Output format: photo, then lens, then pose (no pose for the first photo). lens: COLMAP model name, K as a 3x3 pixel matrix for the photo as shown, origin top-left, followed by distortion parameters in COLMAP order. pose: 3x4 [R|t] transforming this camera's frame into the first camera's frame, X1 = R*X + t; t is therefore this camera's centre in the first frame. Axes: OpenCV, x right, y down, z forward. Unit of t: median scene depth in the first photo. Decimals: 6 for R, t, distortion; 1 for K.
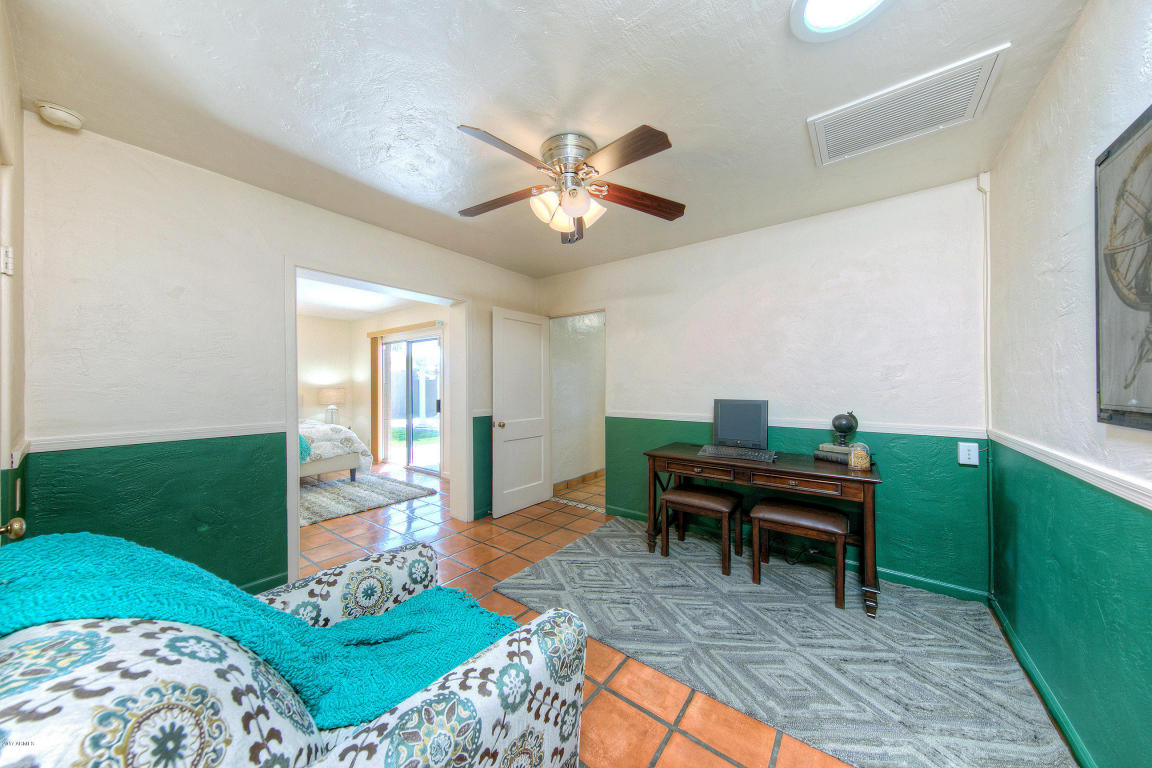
lens RADIAL K [[378.6, 0, 582.7], [0, 378.6, 386.4], [0, 0, 1]] dist [0.001166, -0.000001]
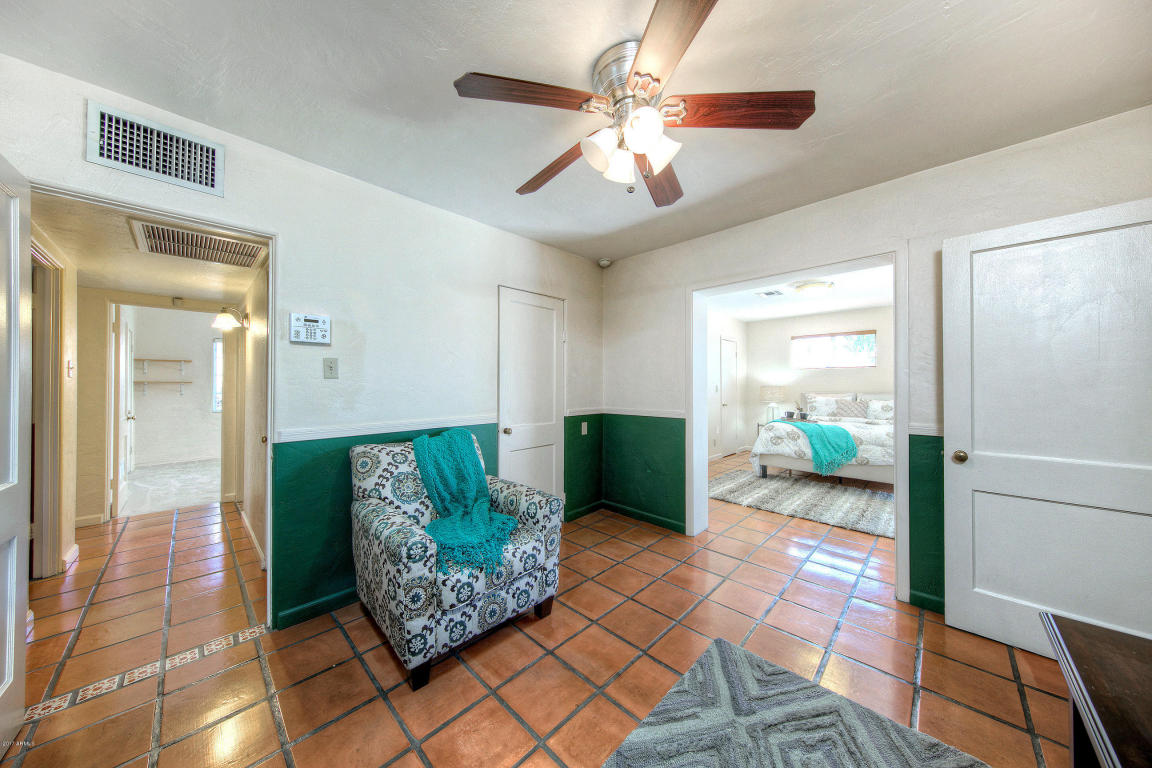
lens RADIAL K [[384.5, 0, 574.9], [0, 384.5, 384.7], [0, 0, 1]] dist [0.001381, -0.000016]
pose [[-0.143345, 0.003714, -0.989666, 0.406951], [-0.001905, 0.999990, 0.004028, -0.001362], [0.989671, 0.002463, -0.143336, 0.552332]]
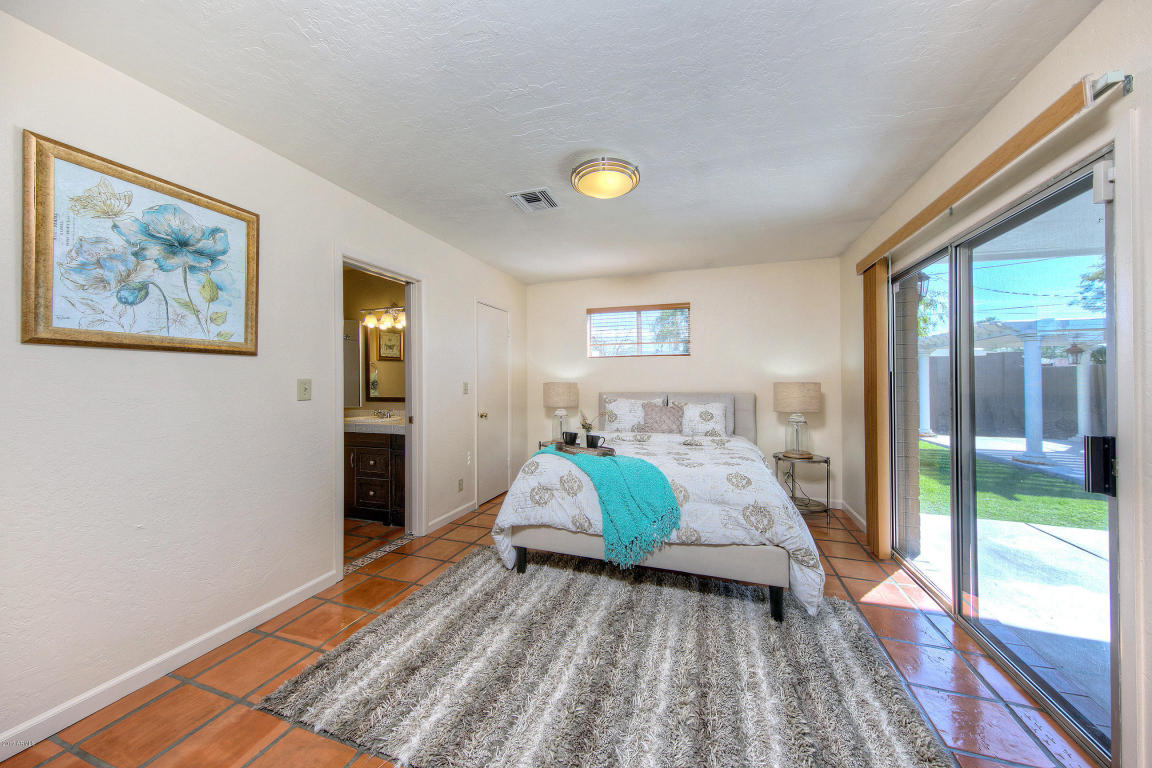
lens RADIAL K [[384.5, 0, 584.0], [0, 384.5, 382.5], [0, 0, 1]] dist [0.001381, -0.000016]
pose [[0.298134, 0.006465, -0.954502, -0.379134], [-0.001593, 0.999979, 0.006276, 0.001463], [0.954523, -0.000351, 0.298138, 0.931076]]
